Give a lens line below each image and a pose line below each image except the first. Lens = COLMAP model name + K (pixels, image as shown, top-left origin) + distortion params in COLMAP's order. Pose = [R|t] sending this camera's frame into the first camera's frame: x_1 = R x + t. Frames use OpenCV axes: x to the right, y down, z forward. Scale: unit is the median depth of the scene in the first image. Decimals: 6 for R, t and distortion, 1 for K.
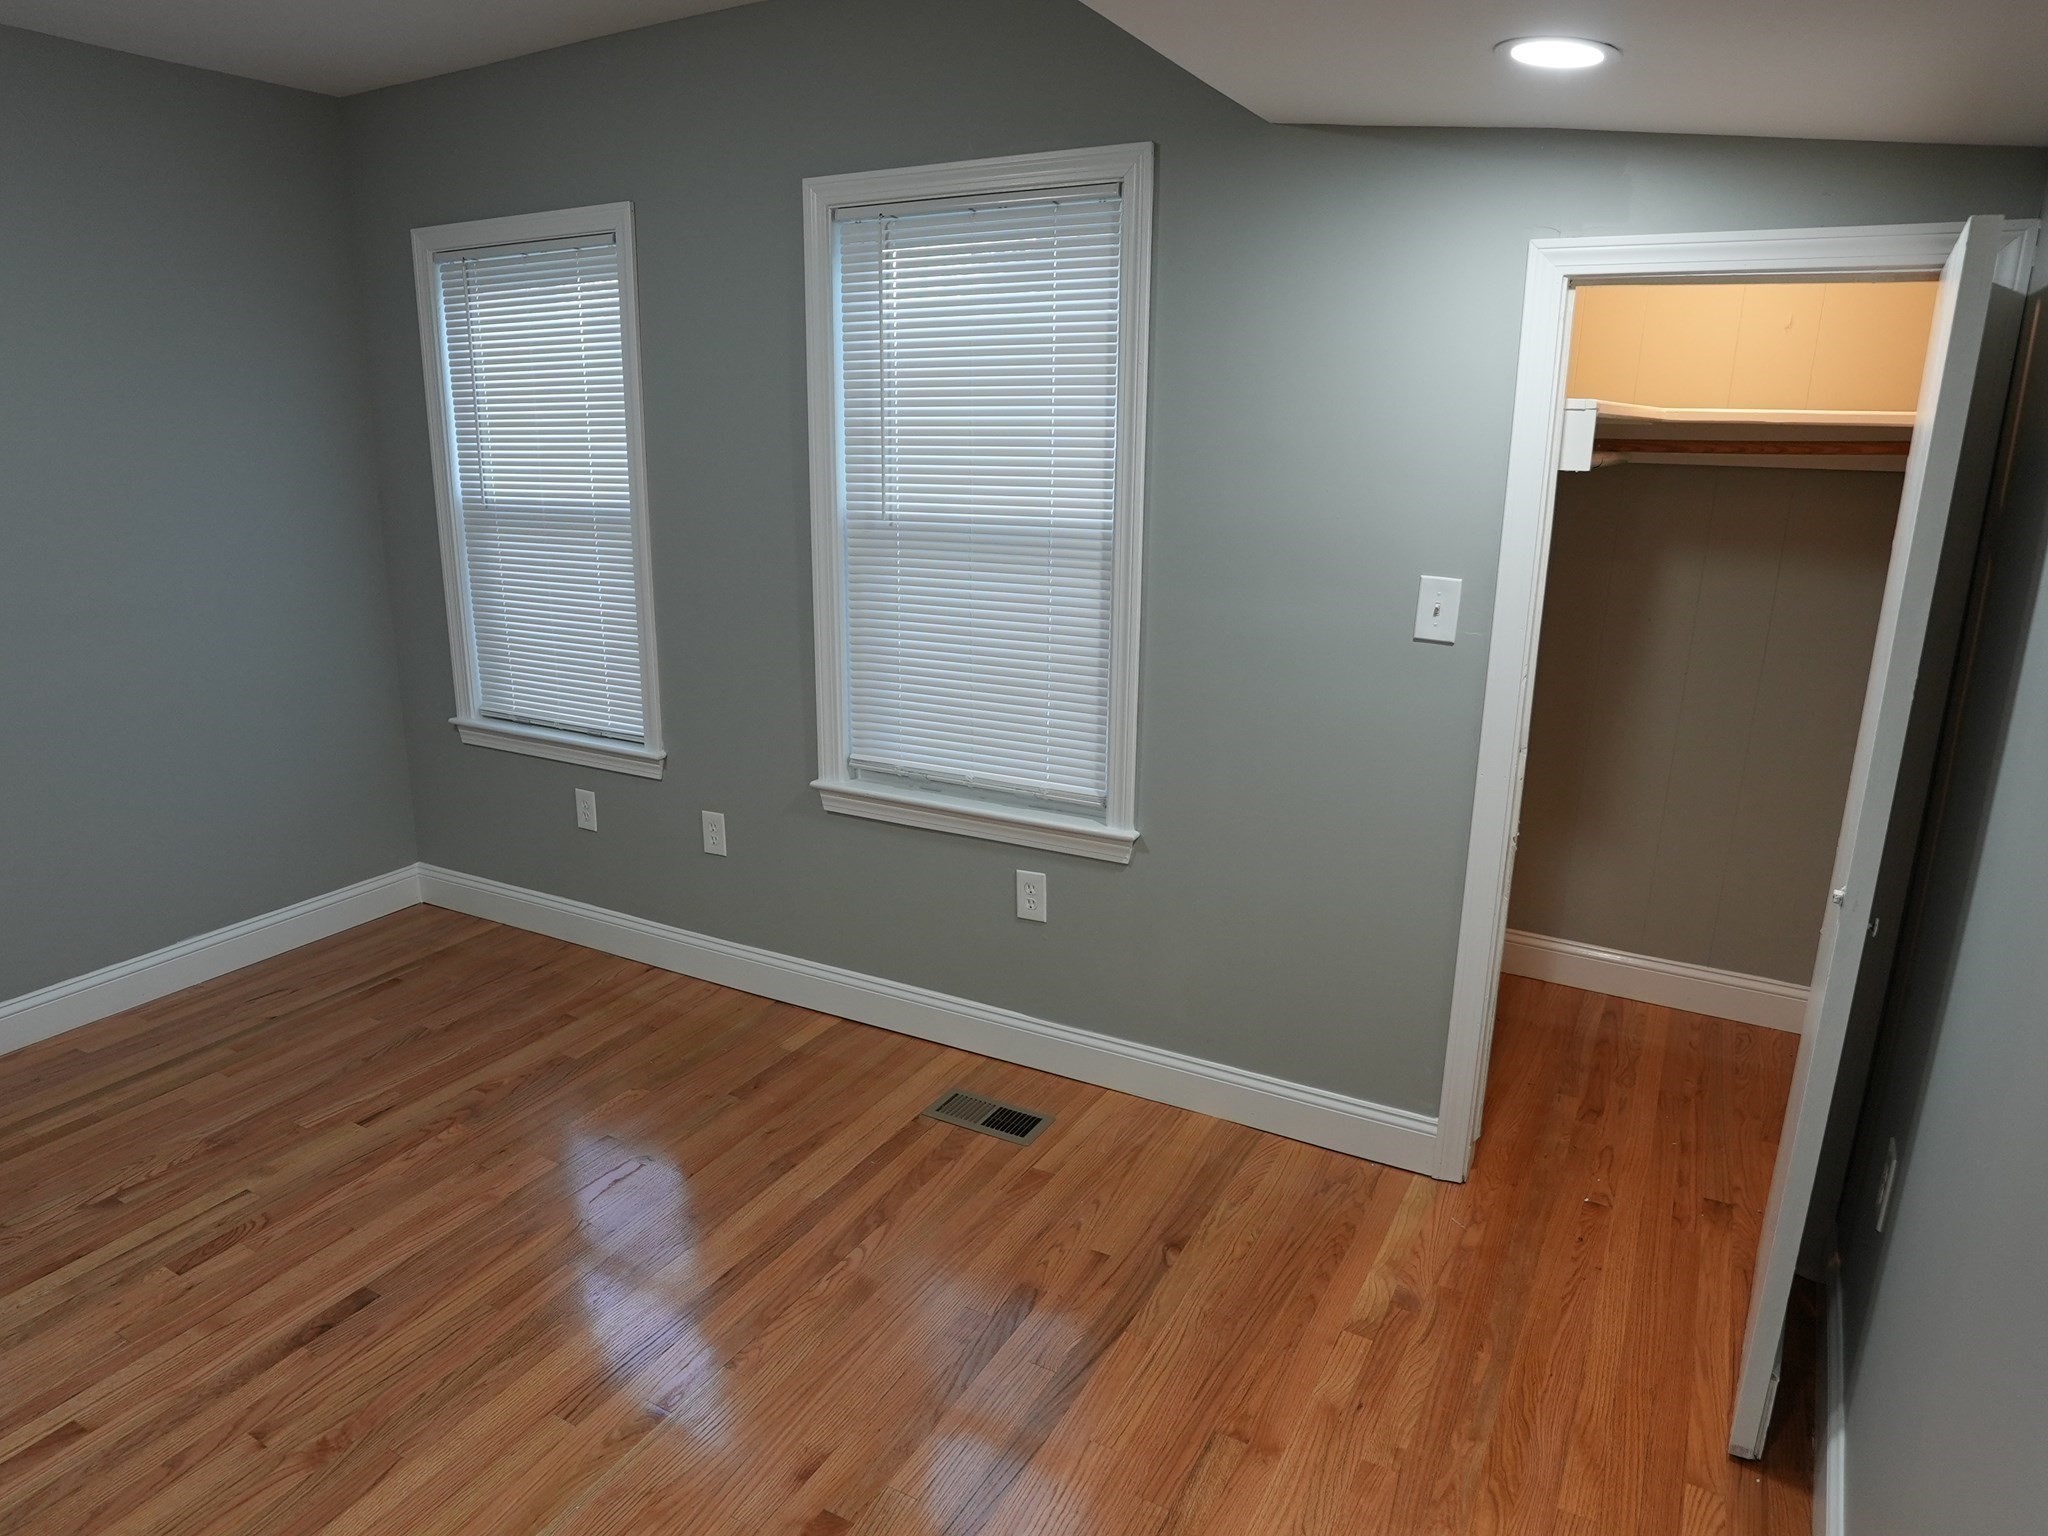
lens RADIAL K [[1257.0, 0, 1019.7], [0, 1257.0, 773.8], [0, 0, 1]] dist [-0.047617, 0.001323]
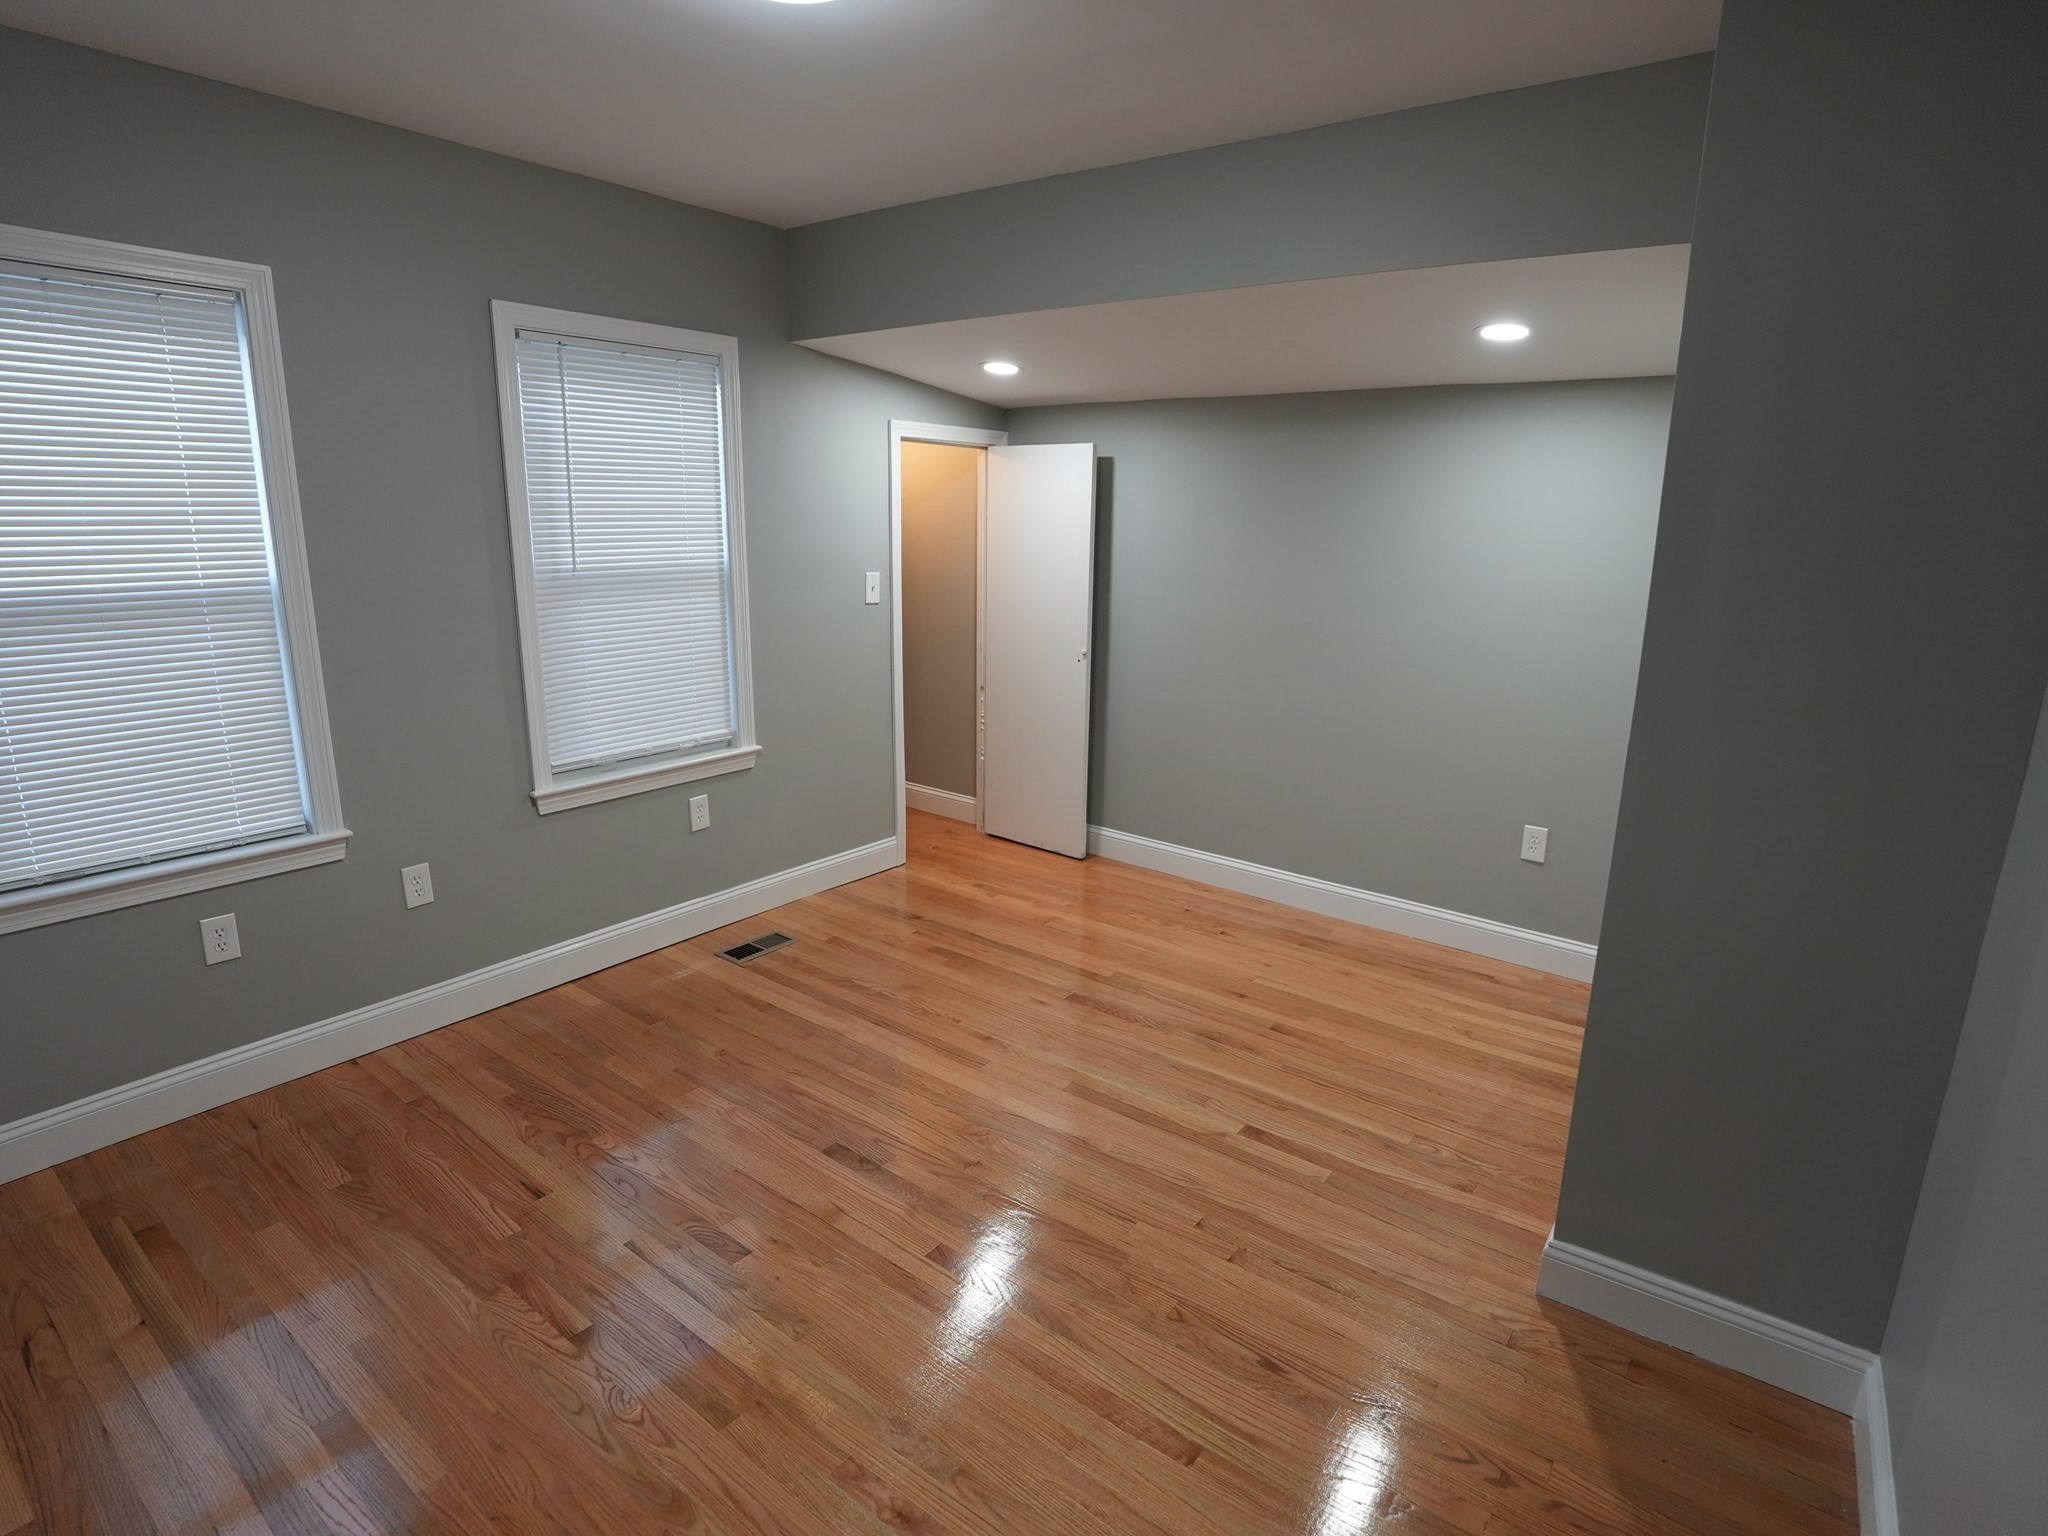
lens RADIAL K [[1070.6, 0, 1034.0], [0, 1070.6, 770.6], [0, 0, 1]] dist [-0.072364, 0.027393]
pose [[0.143722, -0.242082, 0.959552, -1.194584], [0.241673, 0.948847, 0.203184, -0.117317], [-0.959655, 0.202695, 0.194875, 0.381796]]
